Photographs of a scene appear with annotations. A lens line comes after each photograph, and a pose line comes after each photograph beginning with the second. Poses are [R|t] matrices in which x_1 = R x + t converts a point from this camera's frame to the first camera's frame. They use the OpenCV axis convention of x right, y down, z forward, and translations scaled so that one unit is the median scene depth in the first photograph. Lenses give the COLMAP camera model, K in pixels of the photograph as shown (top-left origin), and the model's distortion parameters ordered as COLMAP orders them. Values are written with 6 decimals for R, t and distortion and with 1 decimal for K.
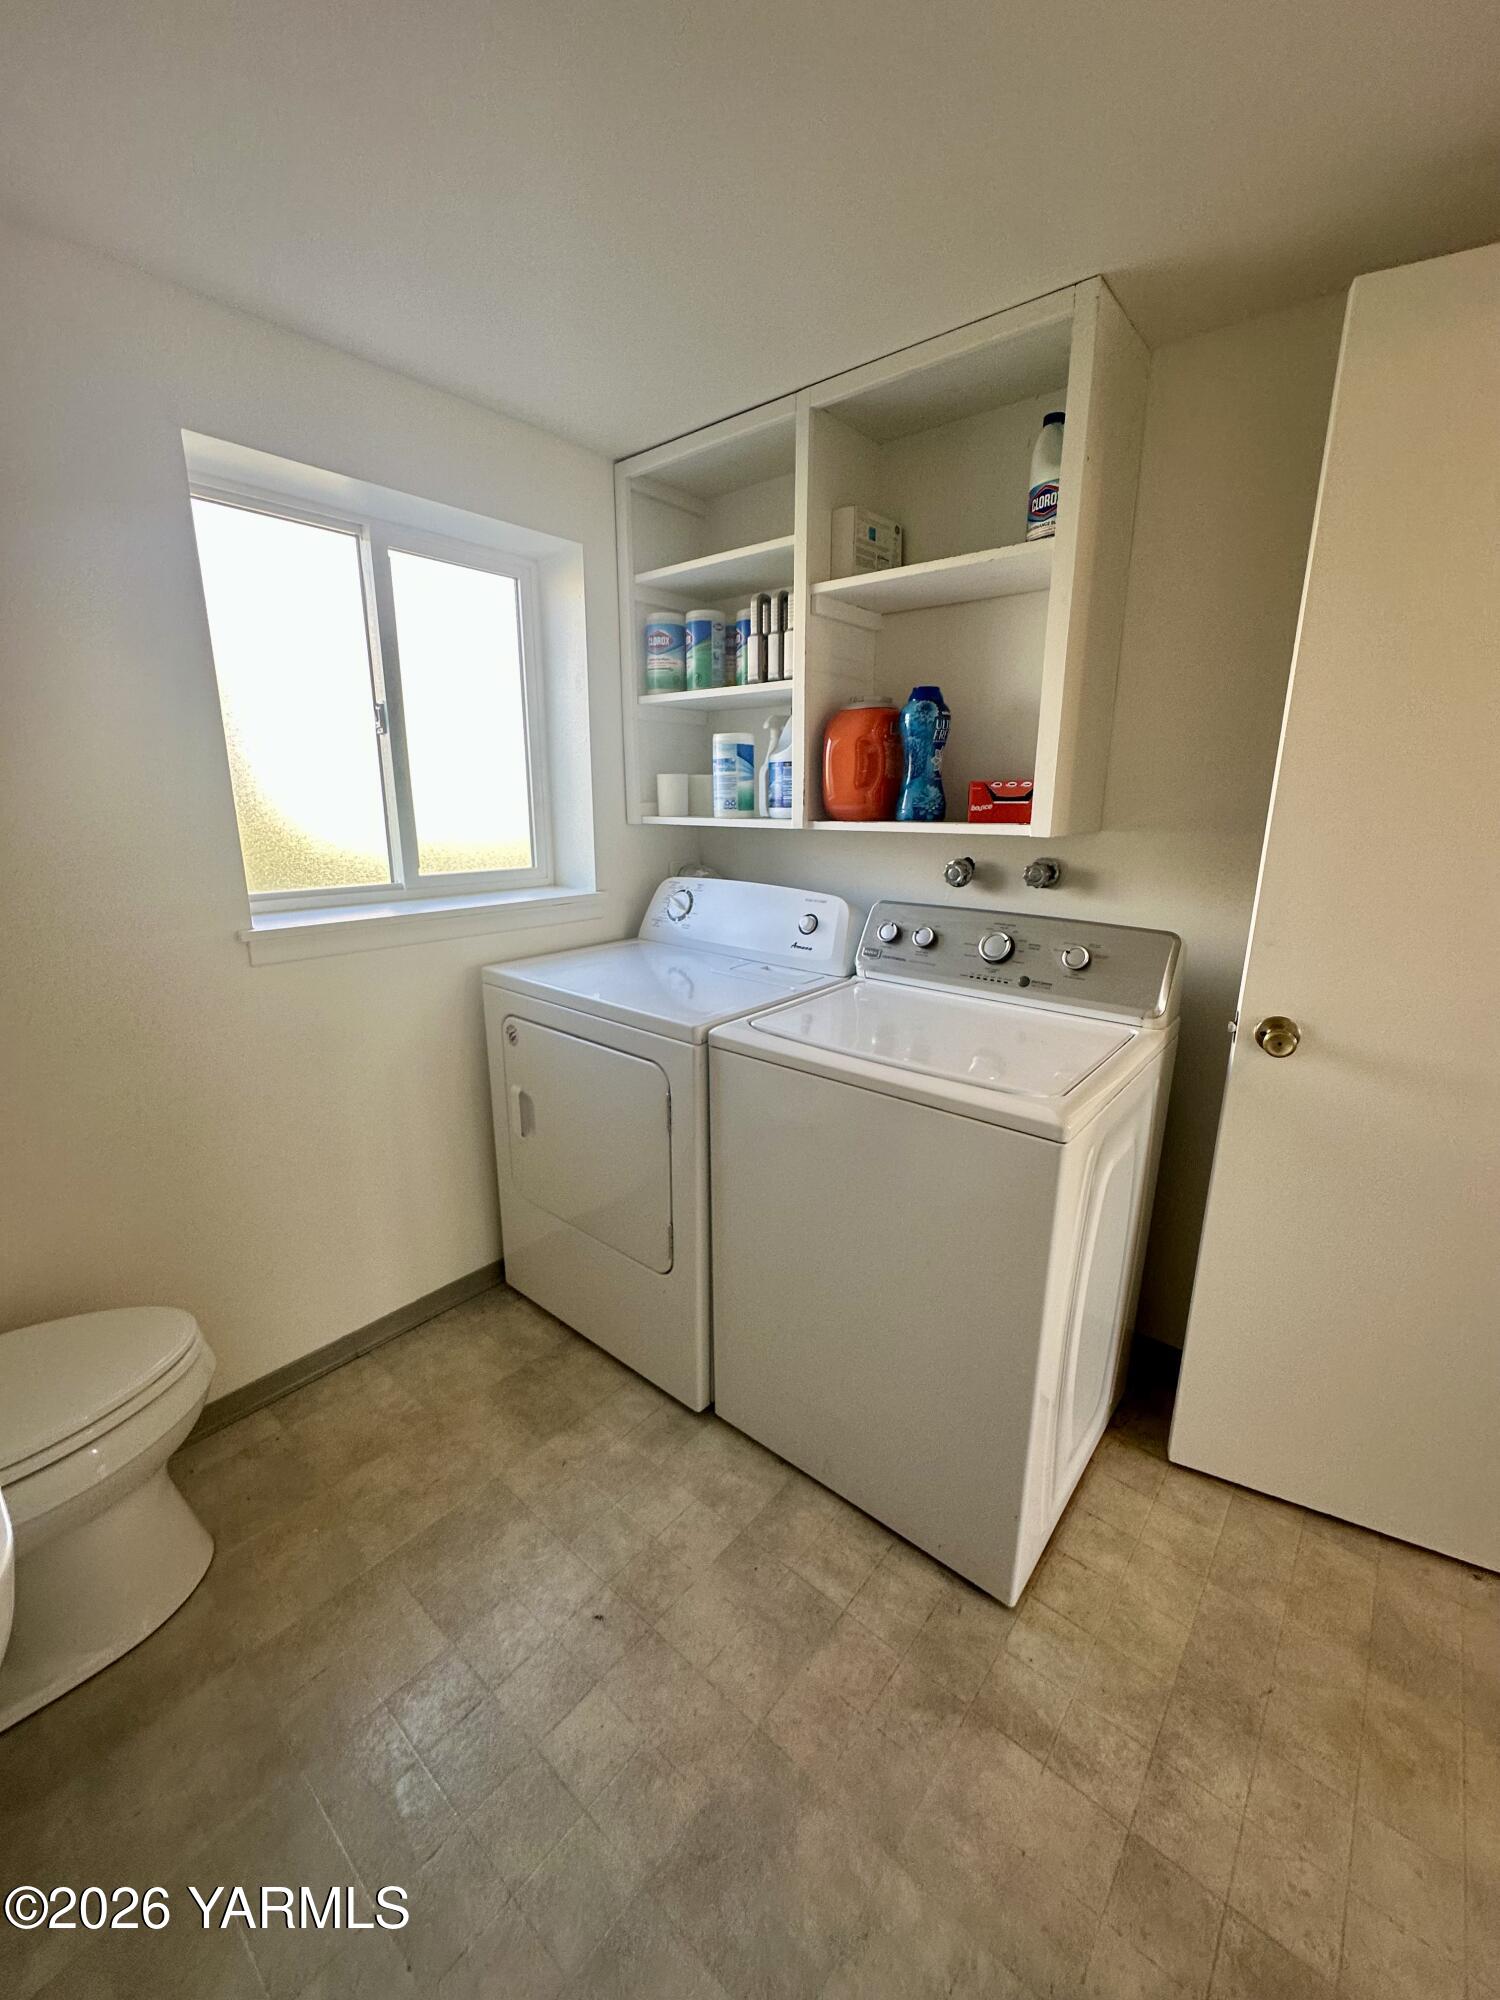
lens RADIAL K [[786.9, 0, 752.2], [0, 786.9, 1004.7], [0, 0, 1]] dist [-0.005781, 0.000833]
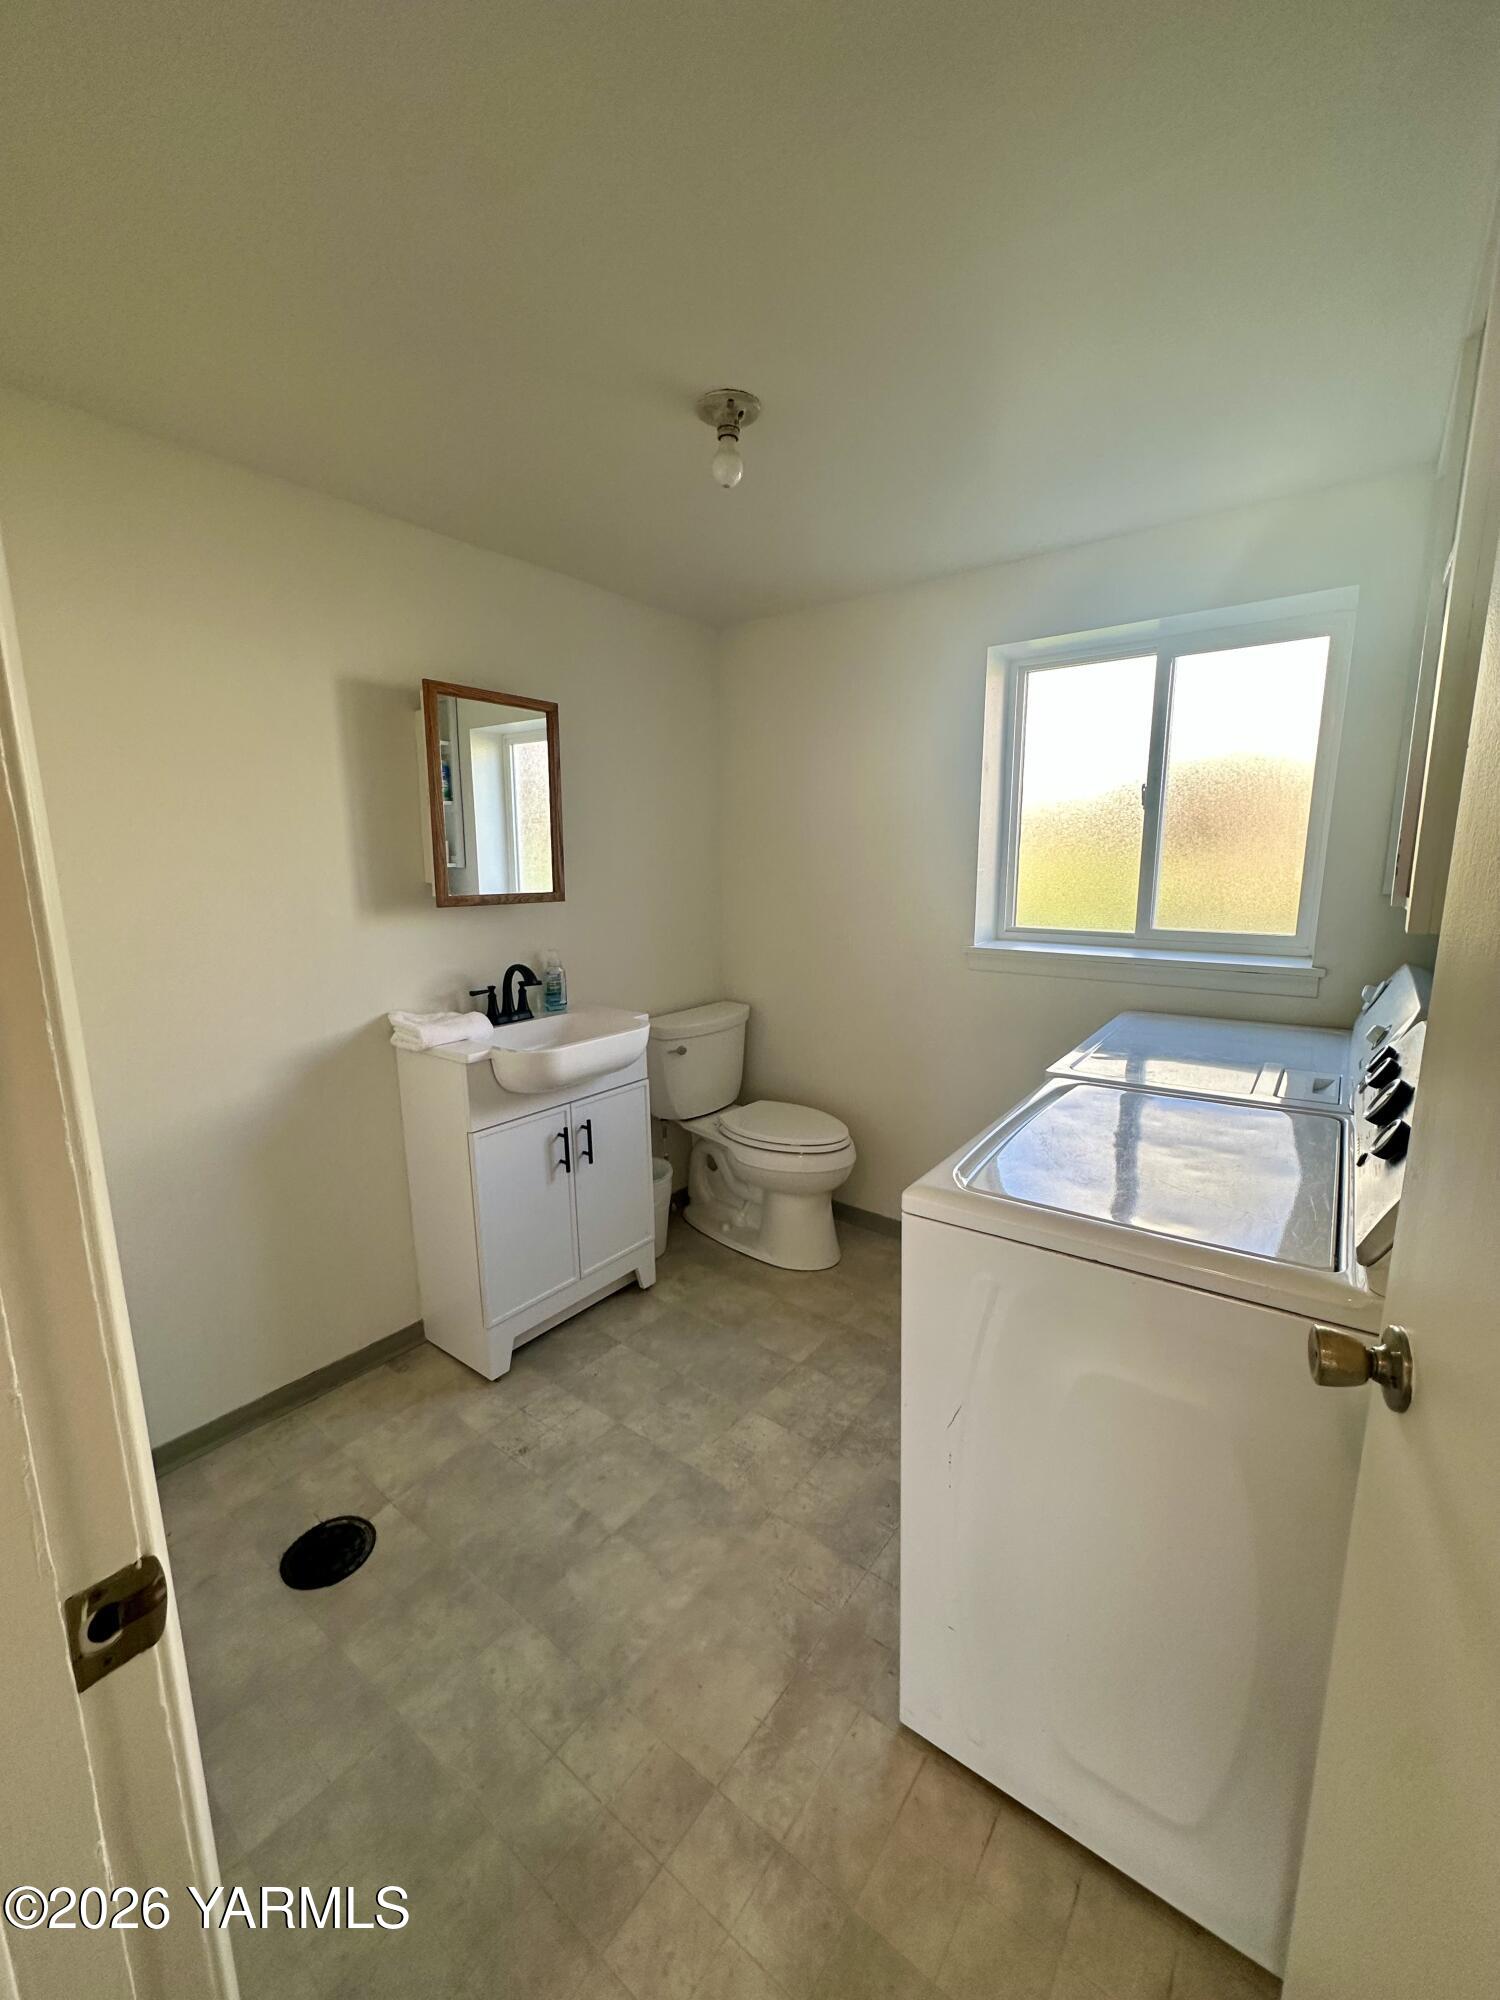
lens RADIAL K [[786.9, 0, 748.7], [0, 786.9, 1001.1], [0, 0, 1]] dist [-0.005781, 0.000833]
pose [[0.058335, 0.174033, -0.983010, 1.242755], [-0.252331, 0.955284, 0.154150, -0.162842], [0.965881, 0.239052, 0.099640, 0.608901]]
